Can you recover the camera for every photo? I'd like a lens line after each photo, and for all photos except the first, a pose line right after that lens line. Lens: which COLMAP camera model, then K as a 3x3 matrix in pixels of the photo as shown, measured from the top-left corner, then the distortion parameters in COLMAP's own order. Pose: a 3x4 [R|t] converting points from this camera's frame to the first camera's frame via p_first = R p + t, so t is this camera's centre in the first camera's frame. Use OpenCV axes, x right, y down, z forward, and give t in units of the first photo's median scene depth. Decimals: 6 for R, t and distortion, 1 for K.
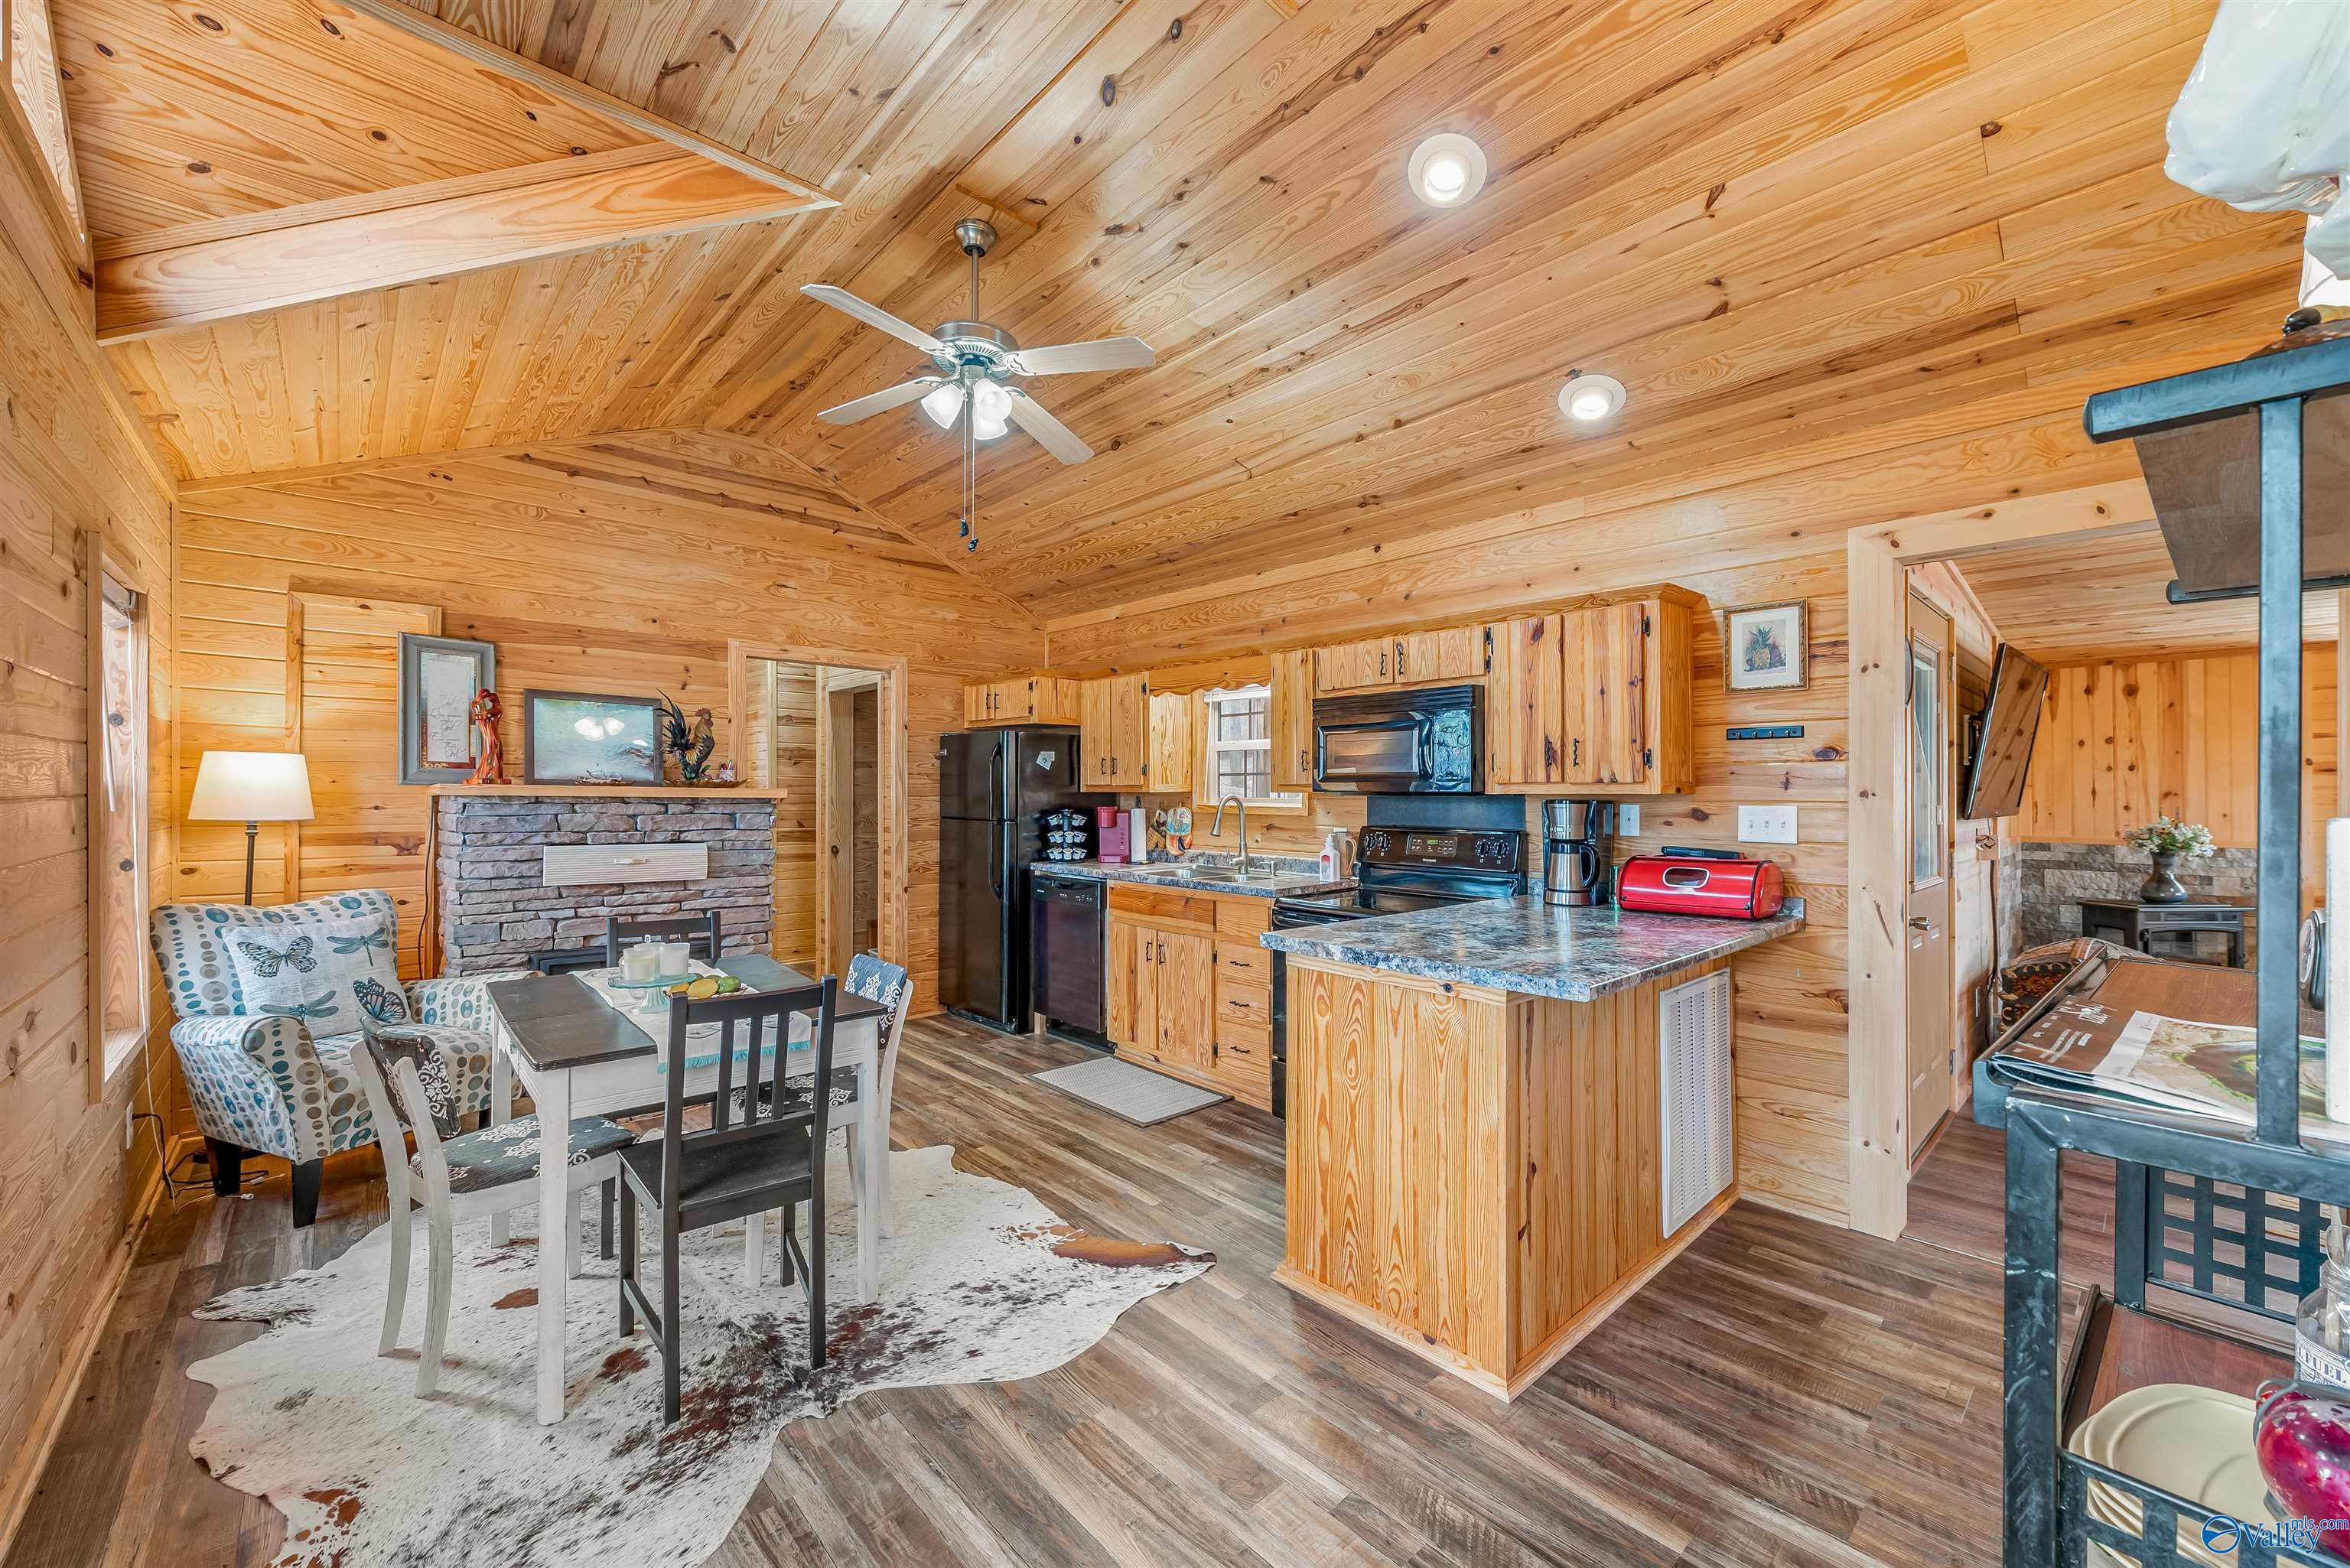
lens RADIAL K [[912.1, 0, 1177.2], [0, 912.1, 790.3], [0, 0, 1]] dist [0.002277, -0.001621]
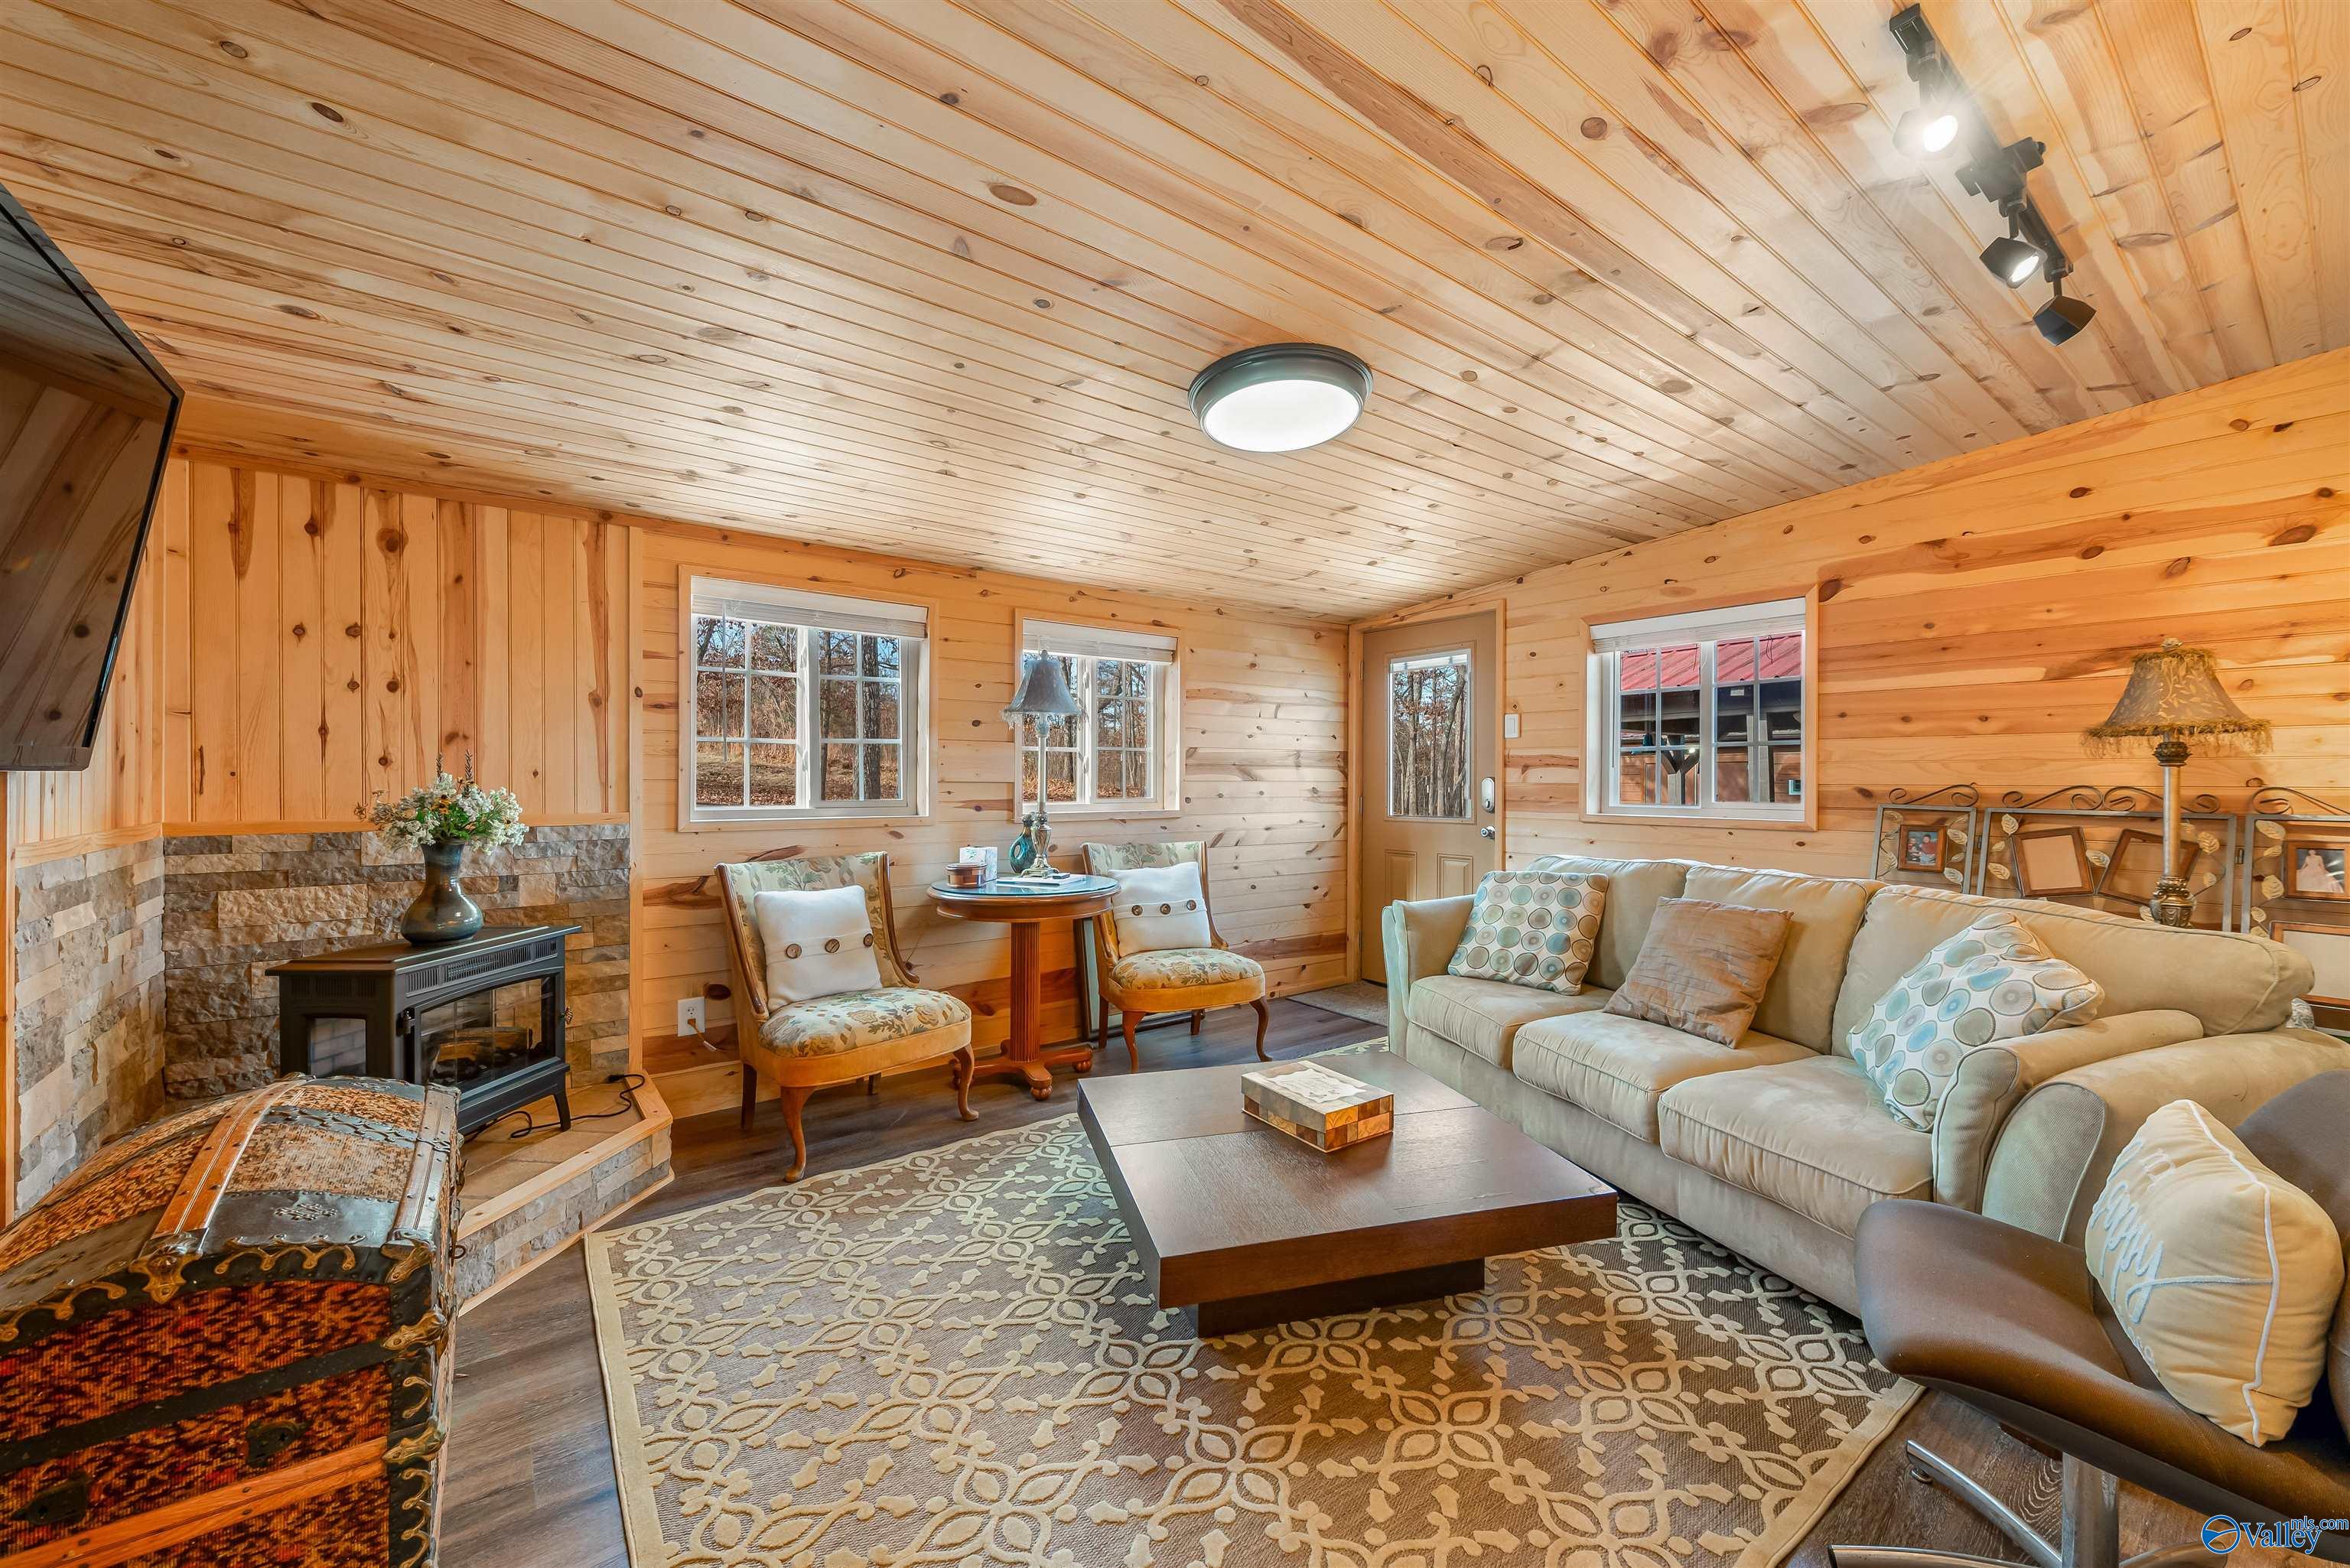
lens RADIAL K [[912.1, 0, 1210.3], [0, 912.1, 777.3], [0, 0, 1]] dist [0.002277, -0.001621]
pose [[0.052931, -0.001552, 0.998597, 0.552252], [-0.006234, 0.999979, 0.001884, 0.025662], [-0.998579, -0.006325, 0.052920, 0.507004]]
